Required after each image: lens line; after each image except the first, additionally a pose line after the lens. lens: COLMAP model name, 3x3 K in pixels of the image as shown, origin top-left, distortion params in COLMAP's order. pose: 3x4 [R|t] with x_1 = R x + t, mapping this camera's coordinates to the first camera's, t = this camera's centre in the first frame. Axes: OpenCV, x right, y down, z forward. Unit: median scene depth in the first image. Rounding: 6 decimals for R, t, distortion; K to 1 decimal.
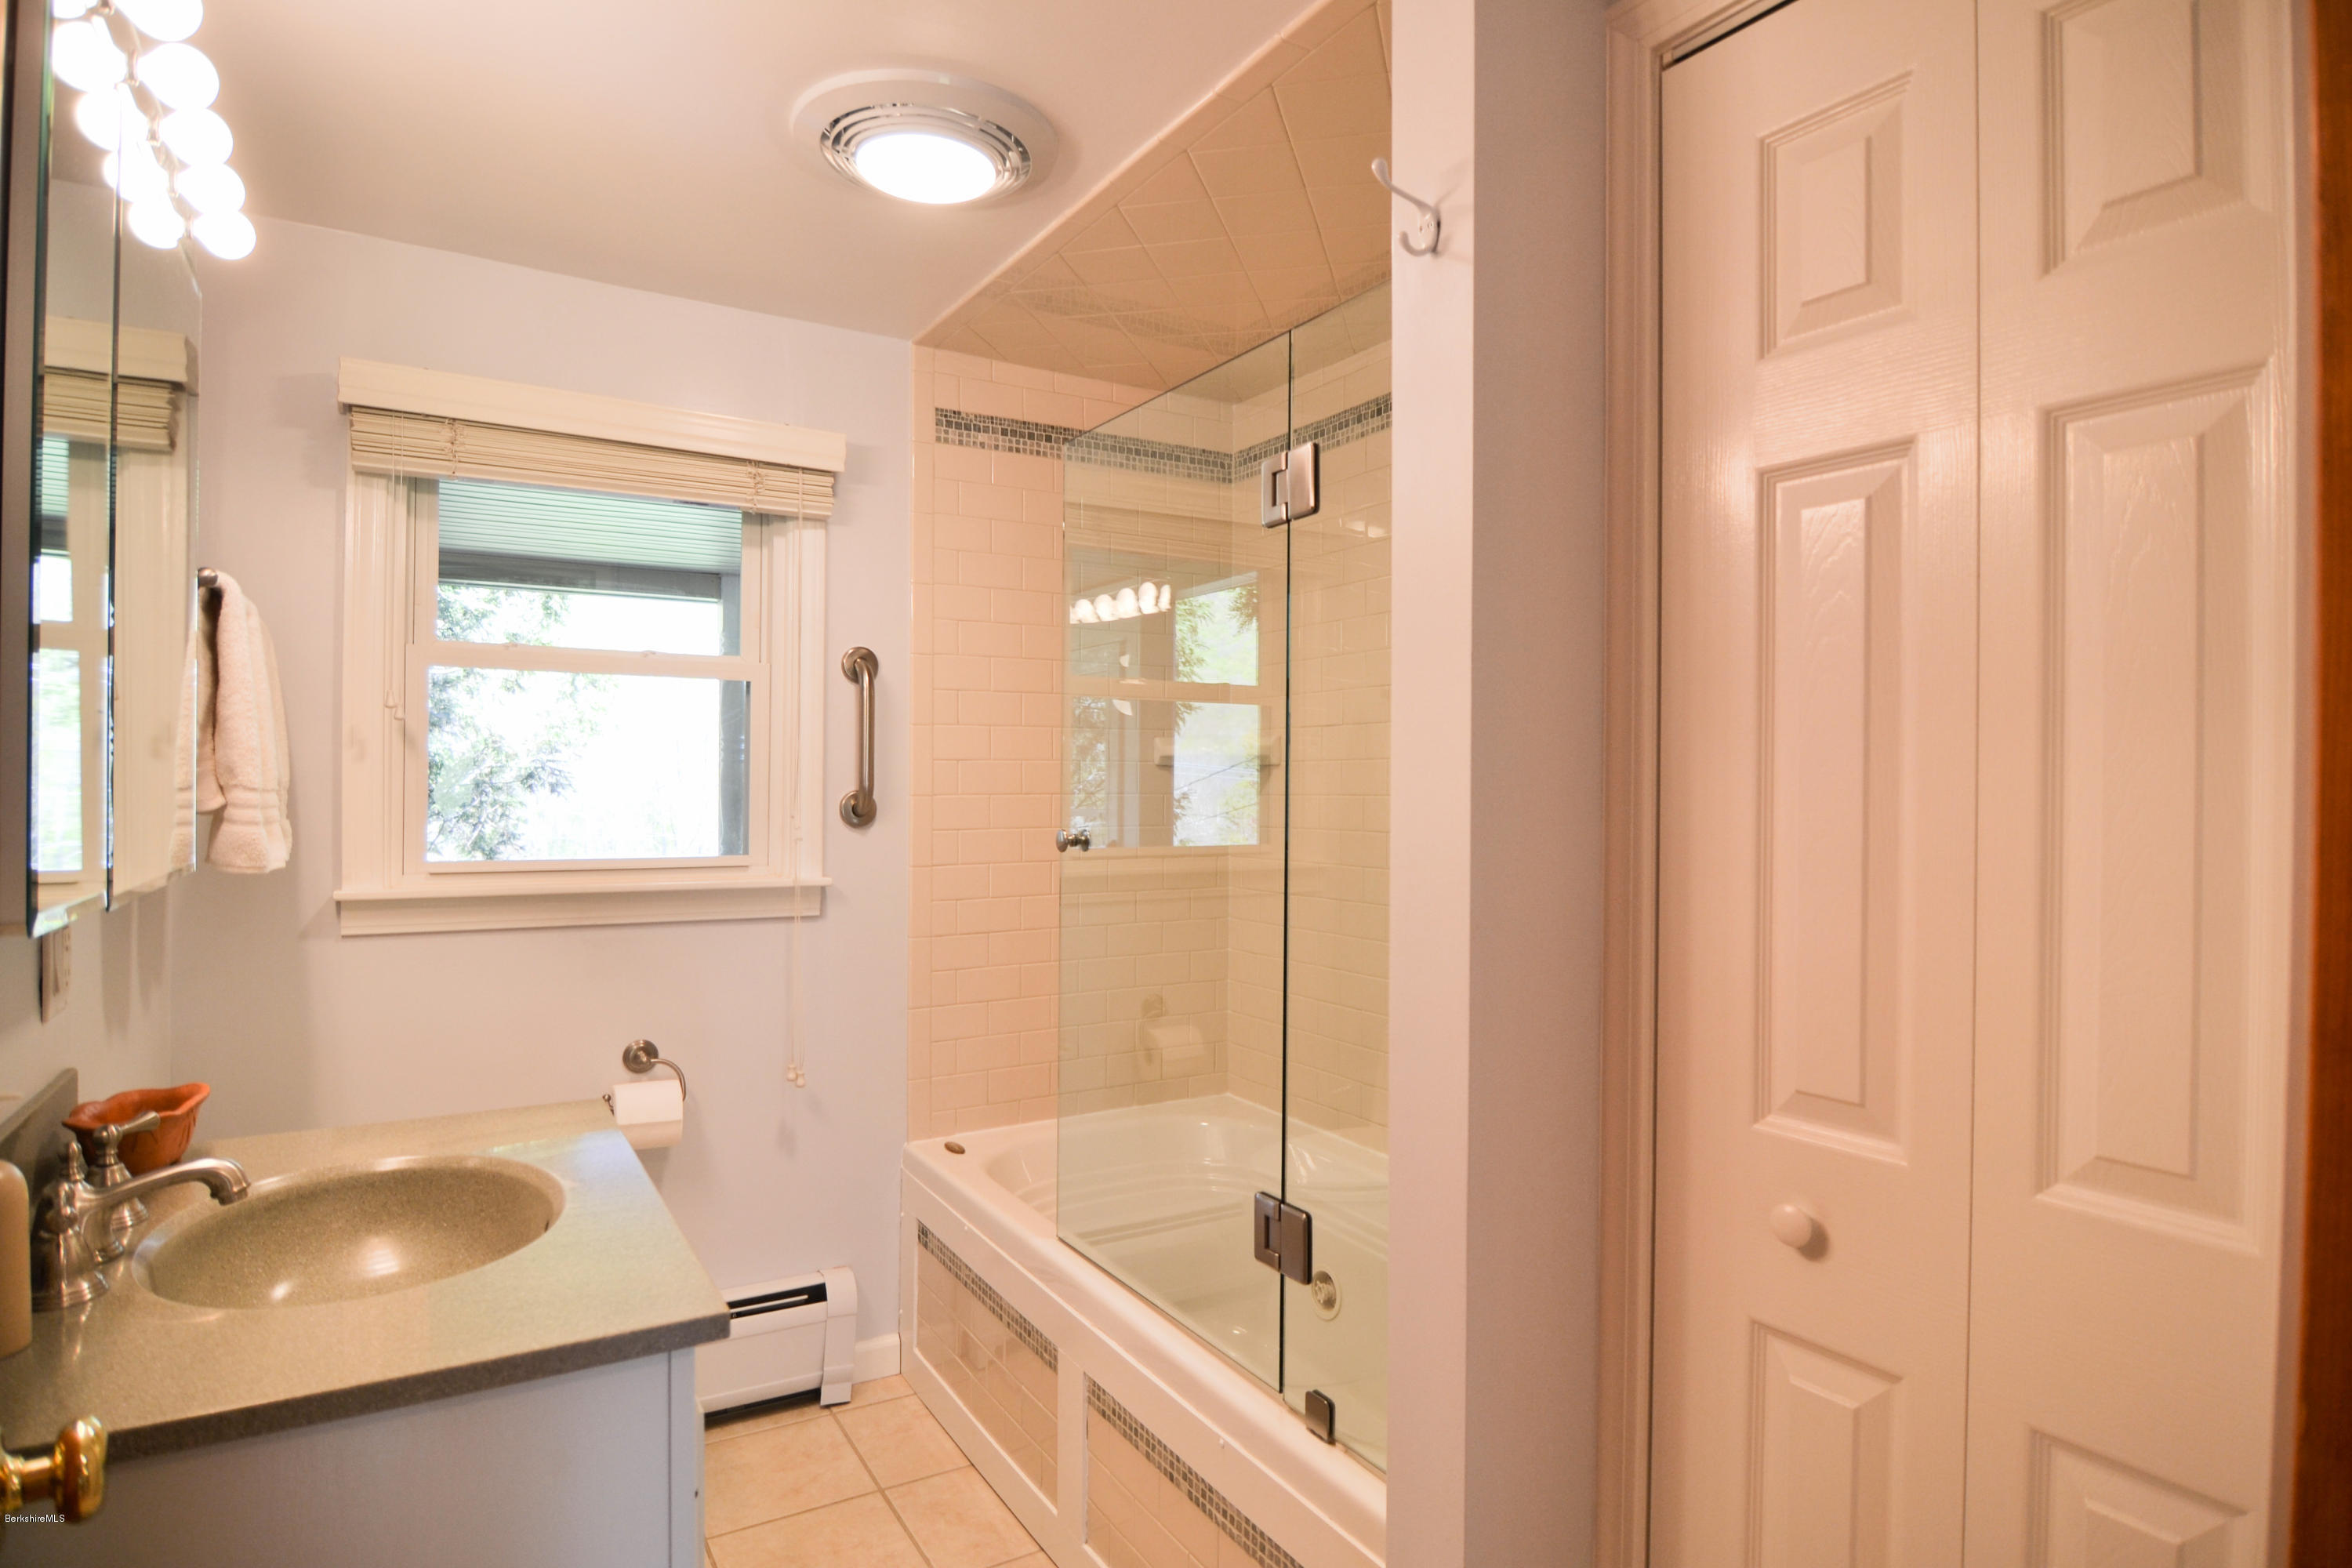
lens RADIAL K [[1374.8, 0, 1174.5], [0, 1374.8, 787.9], [0, 0, 1]] dist [-0.013574, -0.007966]
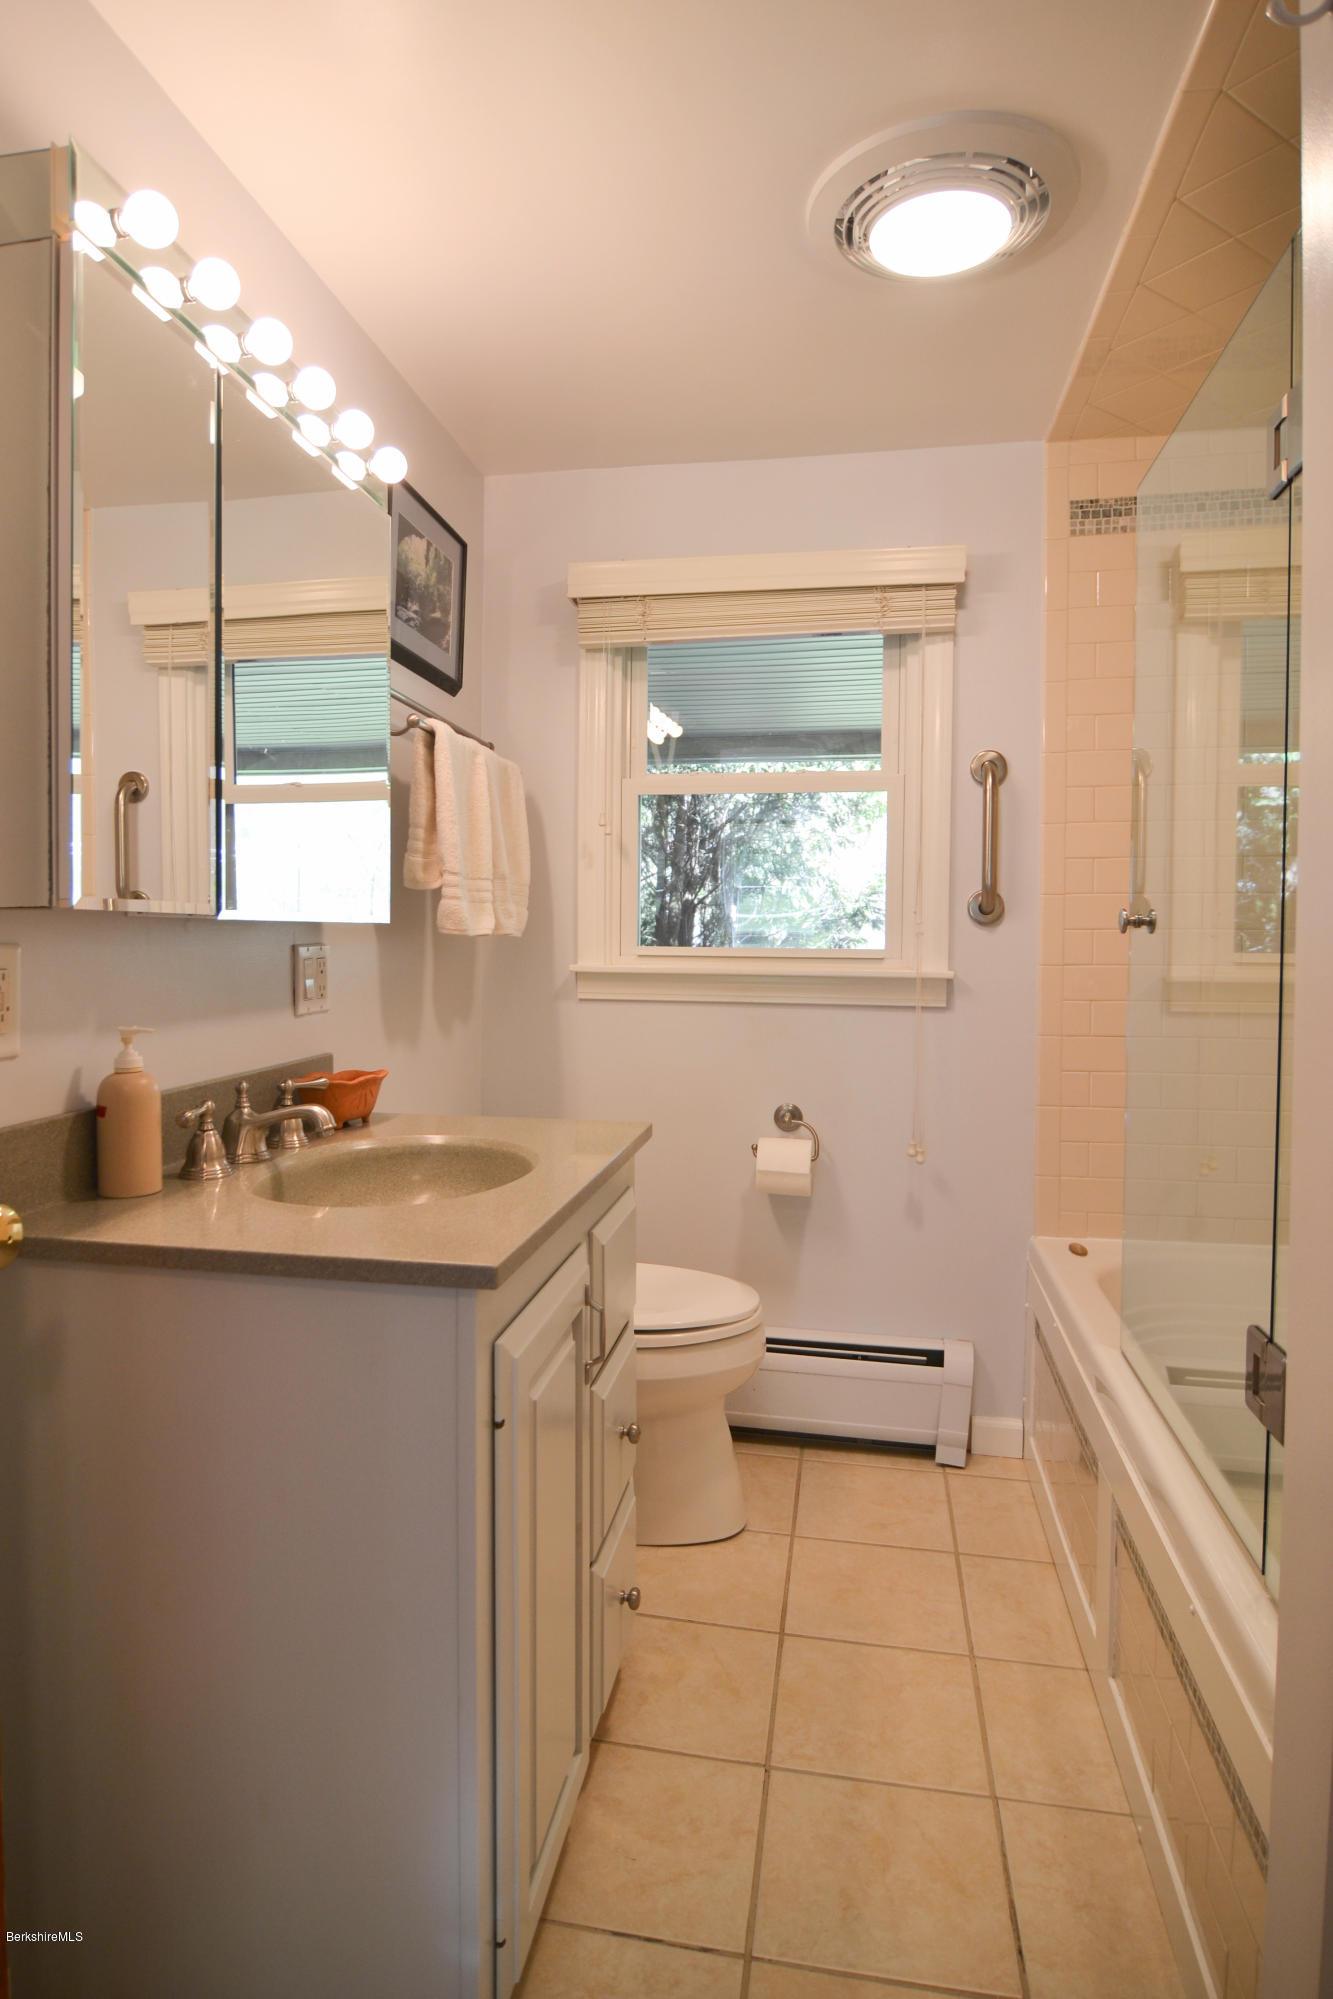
lens RADIAL K [[1168.5, 0, 667.2], [0, 1168.5, 994.7], [0, 0, 1]] dist [-0.013574, -0.007966]
pose [[0.719315, 0.024385, -0.694256, 0.218268], [-0.011495, 0.999665, 0.023203, 0.065860], [0.694589, -0.008710, 0.719354, 0.200907]]
